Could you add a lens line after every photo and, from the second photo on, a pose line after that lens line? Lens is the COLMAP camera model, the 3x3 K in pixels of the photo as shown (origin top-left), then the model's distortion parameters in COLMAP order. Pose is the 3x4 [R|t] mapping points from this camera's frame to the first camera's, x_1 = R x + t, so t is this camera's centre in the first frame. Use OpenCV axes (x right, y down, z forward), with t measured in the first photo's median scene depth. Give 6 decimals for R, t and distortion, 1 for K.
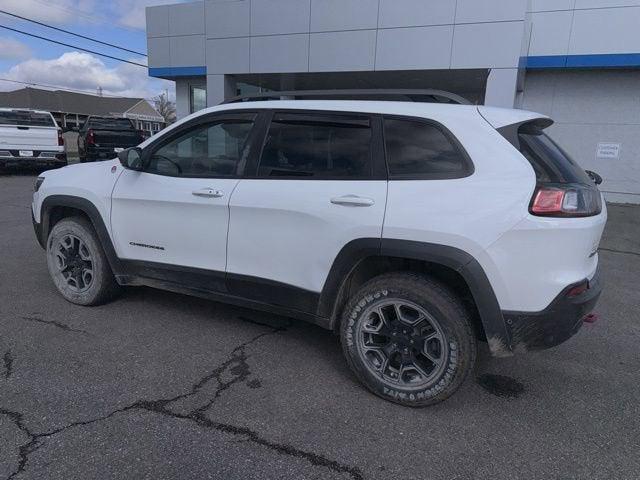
lens RADIAL K [[458.8, 0, 319.7], [0, 458.8, 246.9], [0, 0, 1]] dist [0.060043, -0.076420]
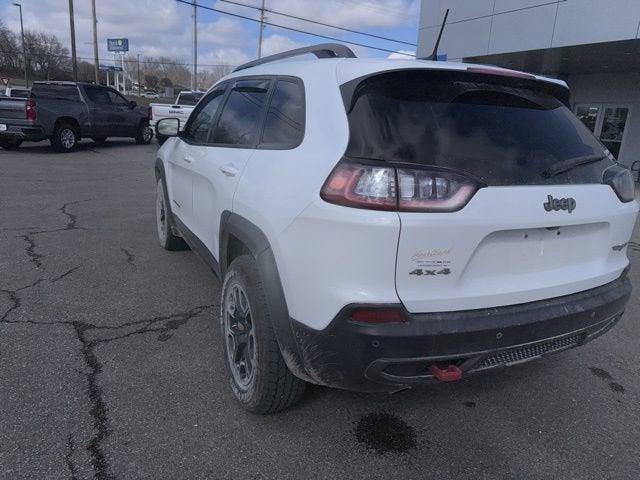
lens RADIAL K [[458.4, 0, 318.6], [0, 458.4, 227.0], [0, 0, 1]] dist [0.046684, -0.051689]
pose [[0.804821, 0.140094, -0.576746, 0.751752], [-0.152528, 0.987927, 0.027126, -0.037946], [0.573583, 0.066138, 0.816473, 0.334507]]
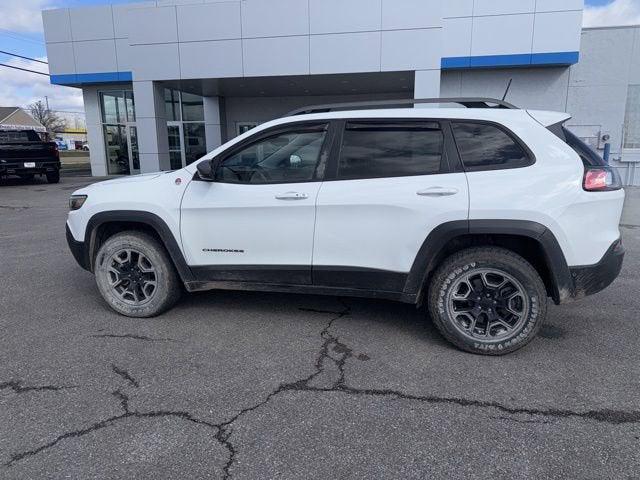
lens RADIAL K [[462.4, 0, 320.0], [0, 462.4, 239.9], [0, 0, 1]] dist [0.075934, -0.127101]
pose [[0.973381, -0.095539, 0.208332, -0.478798], [0.098675, 0.995109, -0.004688, 0.000574], [-0.206865, 0.025121, 0.978047, -0.117674]]
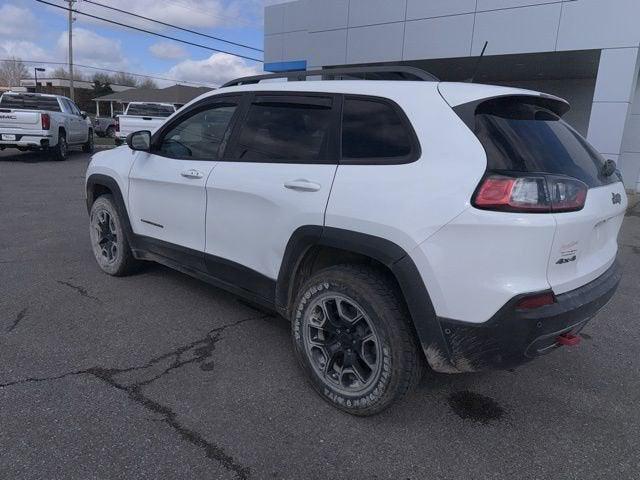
lens RADIAL K [[458.4, 0, 318.6], [0, 458.4, 227.0], [0, 0, 1]] dist [0.046684, -0.051689]
pose [[0.964914, 0.057508, -0.256190, 0.340067], [-0.063501, 0.997866, -0.015176, -0.002486], [0.254771, 0.030912, 0.966507, 0.096599]]
